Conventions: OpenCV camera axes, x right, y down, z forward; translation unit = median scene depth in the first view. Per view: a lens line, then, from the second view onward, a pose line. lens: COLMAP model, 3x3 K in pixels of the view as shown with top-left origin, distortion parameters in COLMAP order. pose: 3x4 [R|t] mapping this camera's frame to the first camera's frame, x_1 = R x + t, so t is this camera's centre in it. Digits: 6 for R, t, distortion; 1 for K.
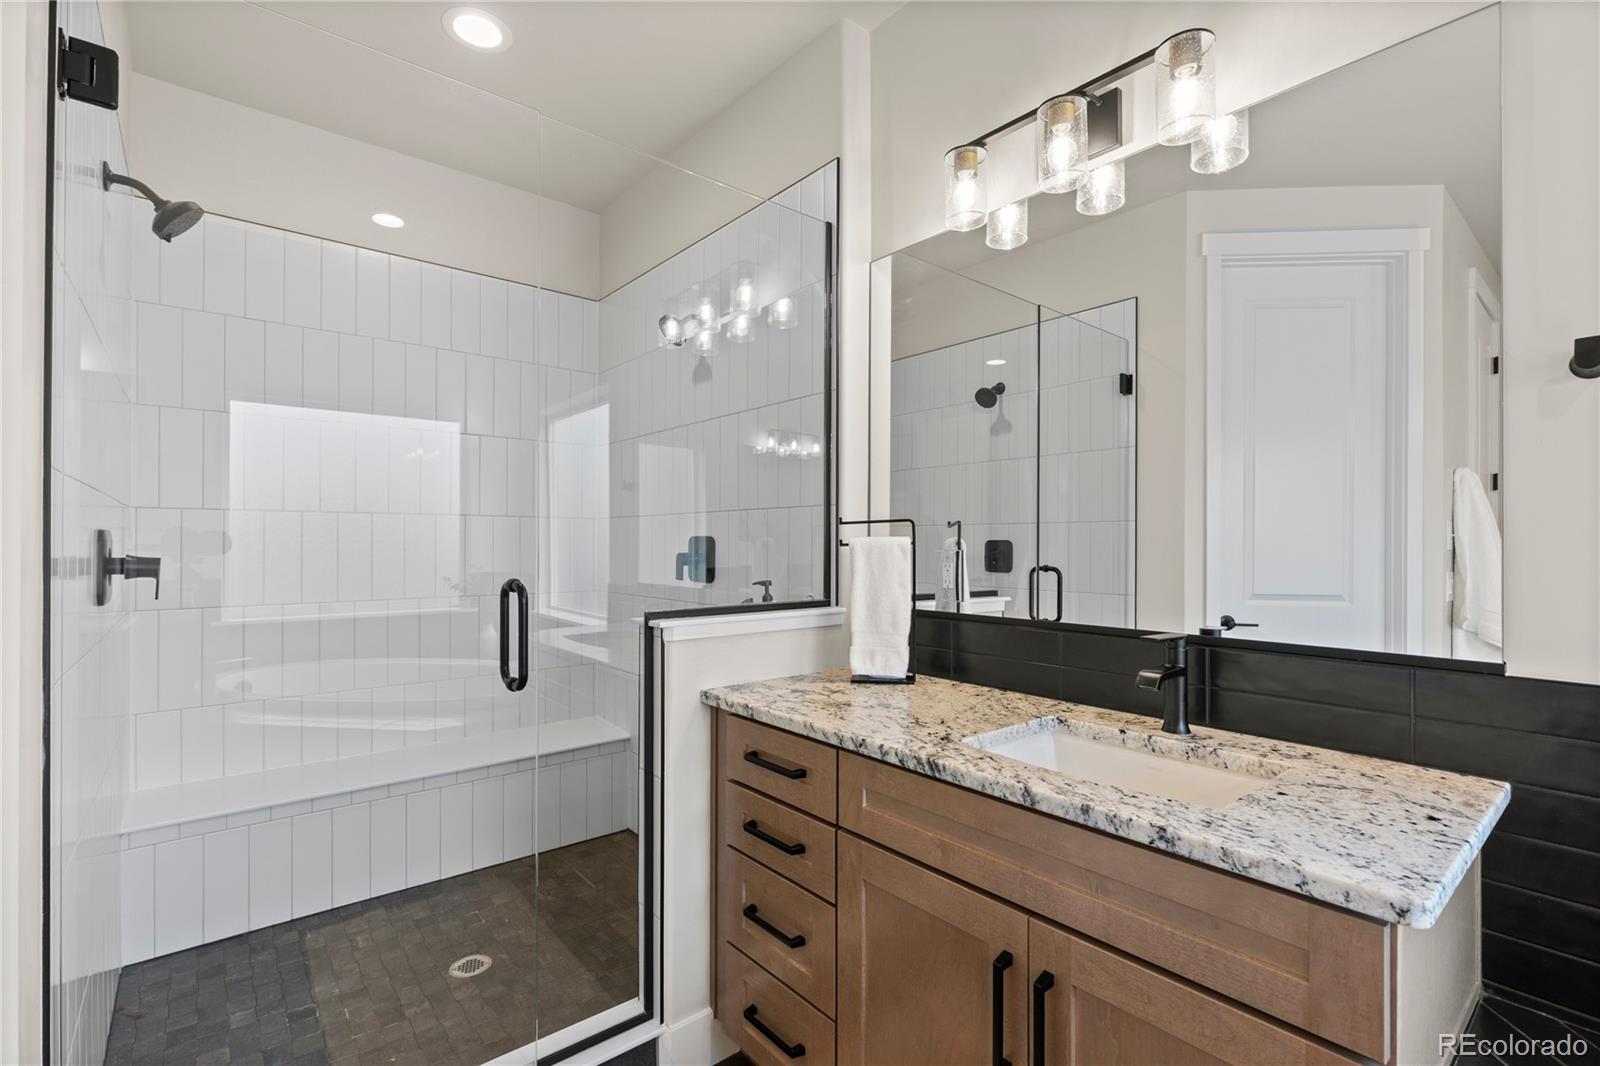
lens RADIAL K [[724.2, 0, 799.8], [0, 724.2, 543.1], [0, 0, 1]] dist [0.004776, -0.001379]
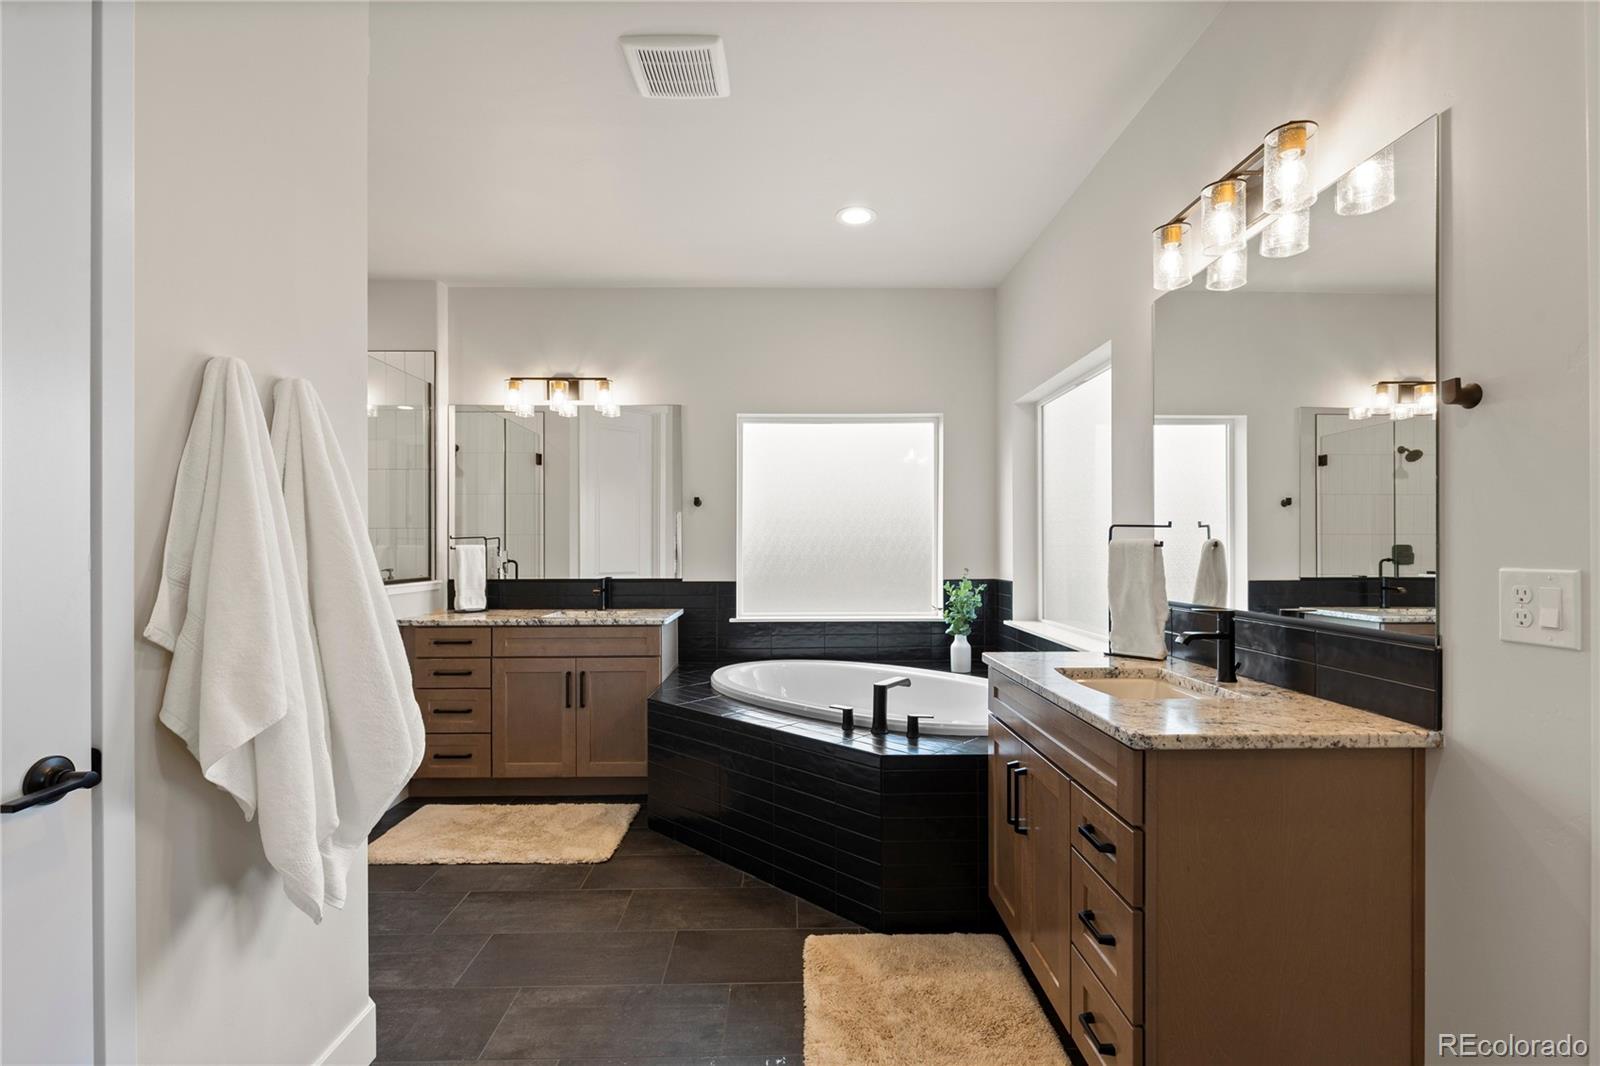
lens RADIAL K [[724.2, 0, 798.5], [0, 724.2, 542.4], [0, 0, 1]] dist [0.004776, -0.001379]
pose [[0.626652, 0.000506, 0.779299, -1.044258], [0.002566, 0.999993, -0.002713, -0.008267], [-0.779295, 0.003700, 0.626647, -1.206126]]
